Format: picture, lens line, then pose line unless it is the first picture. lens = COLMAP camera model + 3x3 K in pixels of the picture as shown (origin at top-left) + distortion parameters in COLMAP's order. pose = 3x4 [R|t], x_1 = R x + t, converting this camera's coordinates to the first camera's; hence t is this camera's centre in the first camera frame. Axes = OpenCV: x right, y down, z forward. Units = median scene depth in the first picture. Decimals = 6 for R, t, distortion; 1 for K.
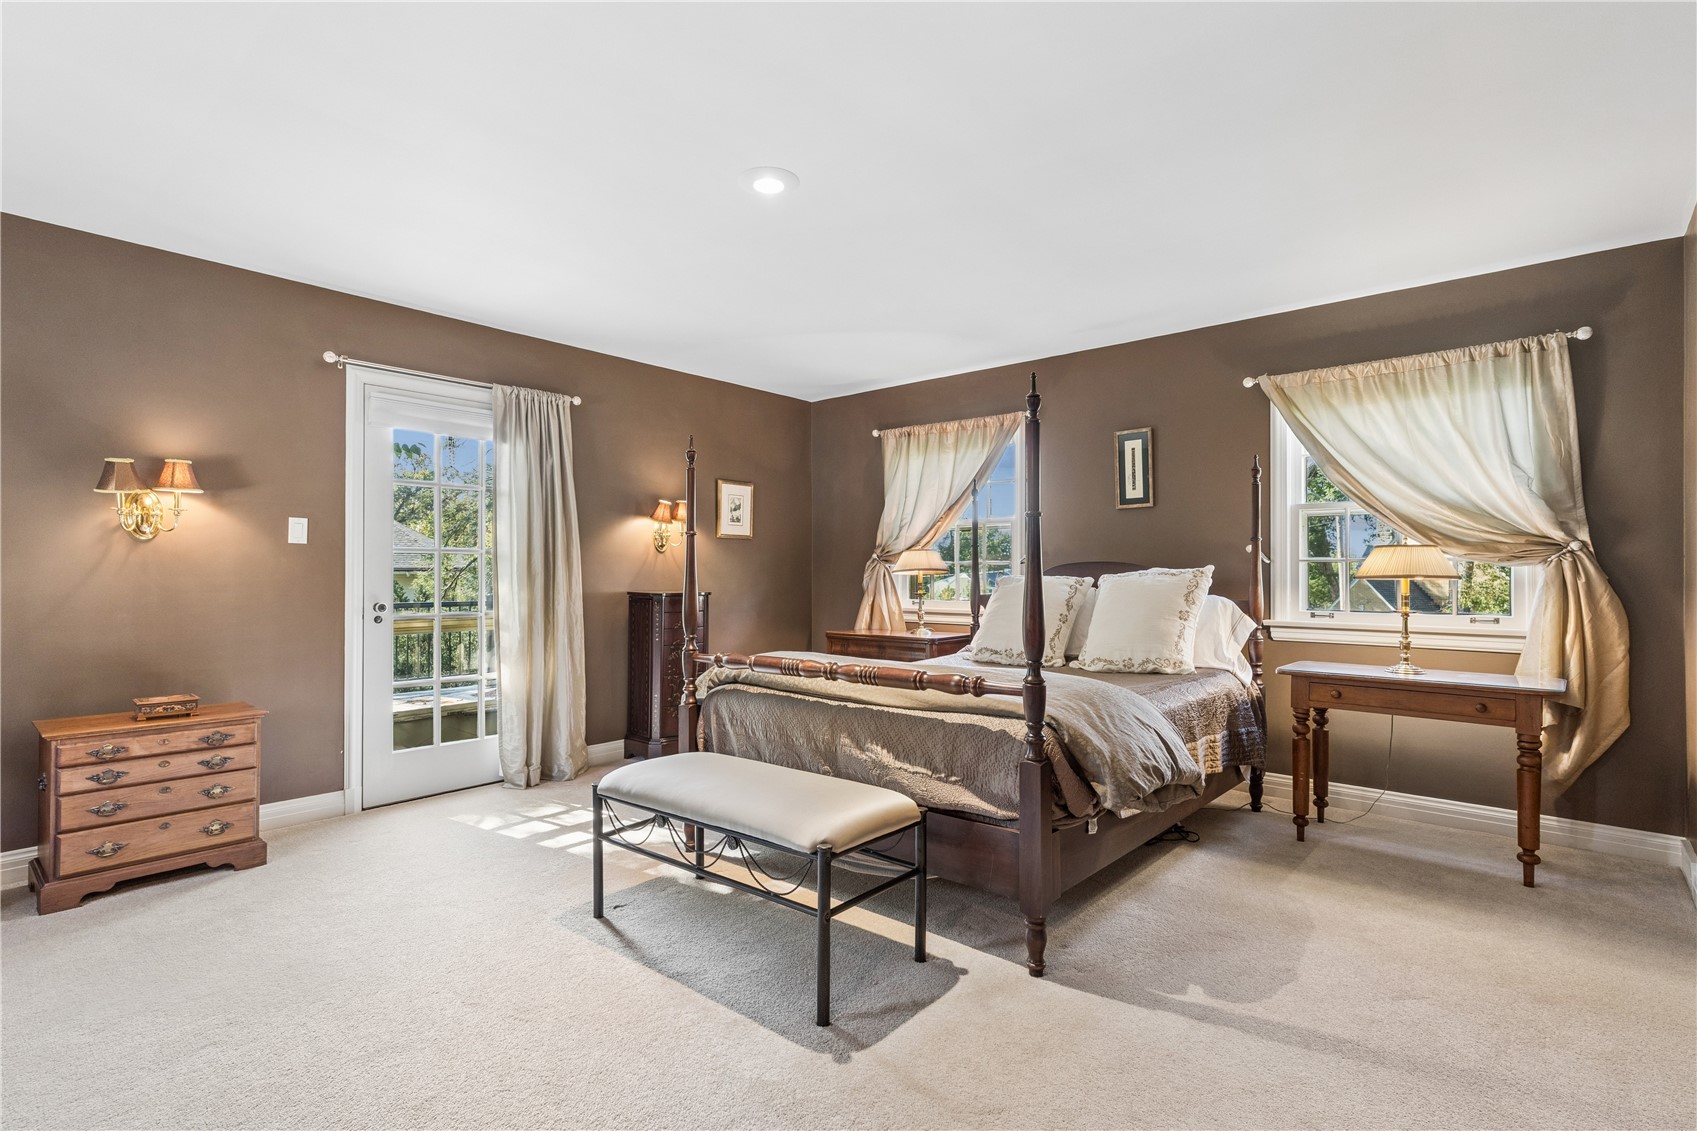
lens RADIAL K [[827.9, 0, 848.5], [0, 827.9, 565.5], [0, 0, 1]] dist [0.019949, 0.000502]
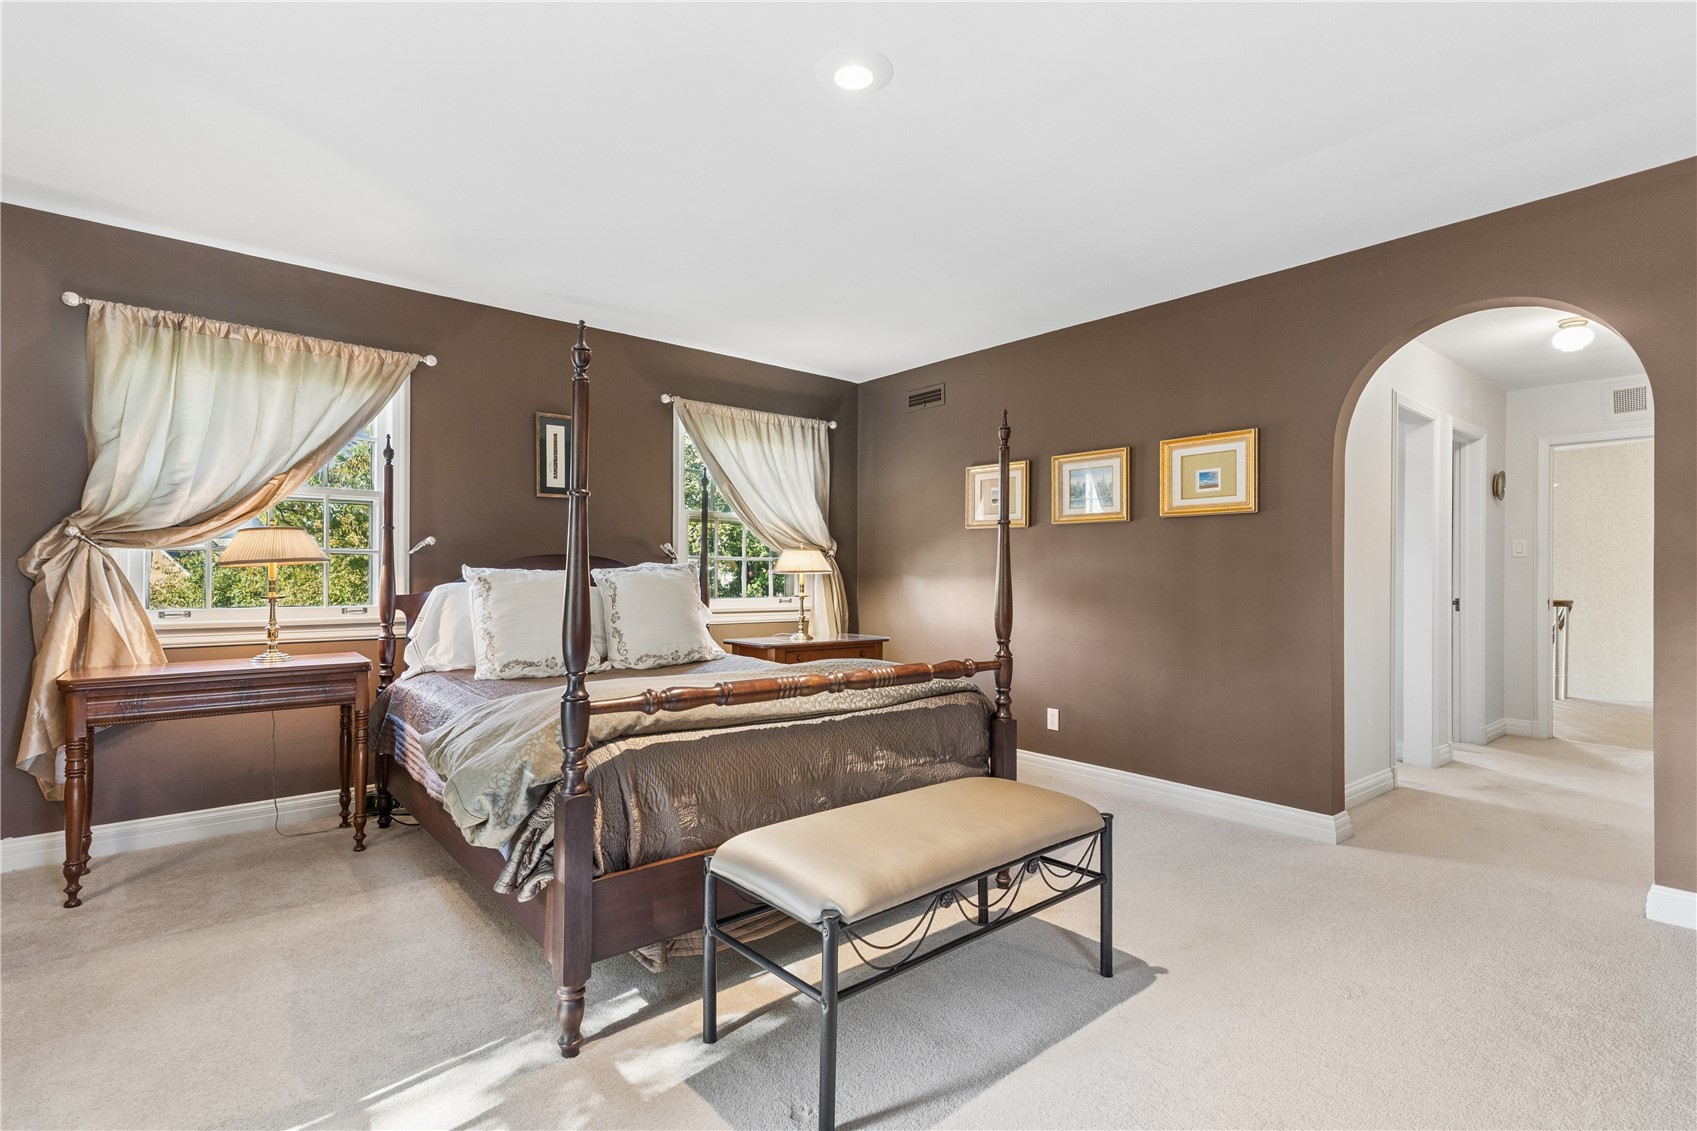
lens RADIAL K [[821.2, 0, 848.5], [0, 821.2, 565.5], [0, 0, 1]] dist [0.031971, 0.000106]
pose [[0.150563, 0.007411, 0.988573, -0.596001], [-0.016334, 0.999854, -0.005008, 0.007446], [-0.988465, -0.015393, 0.150662, 0.596775]]
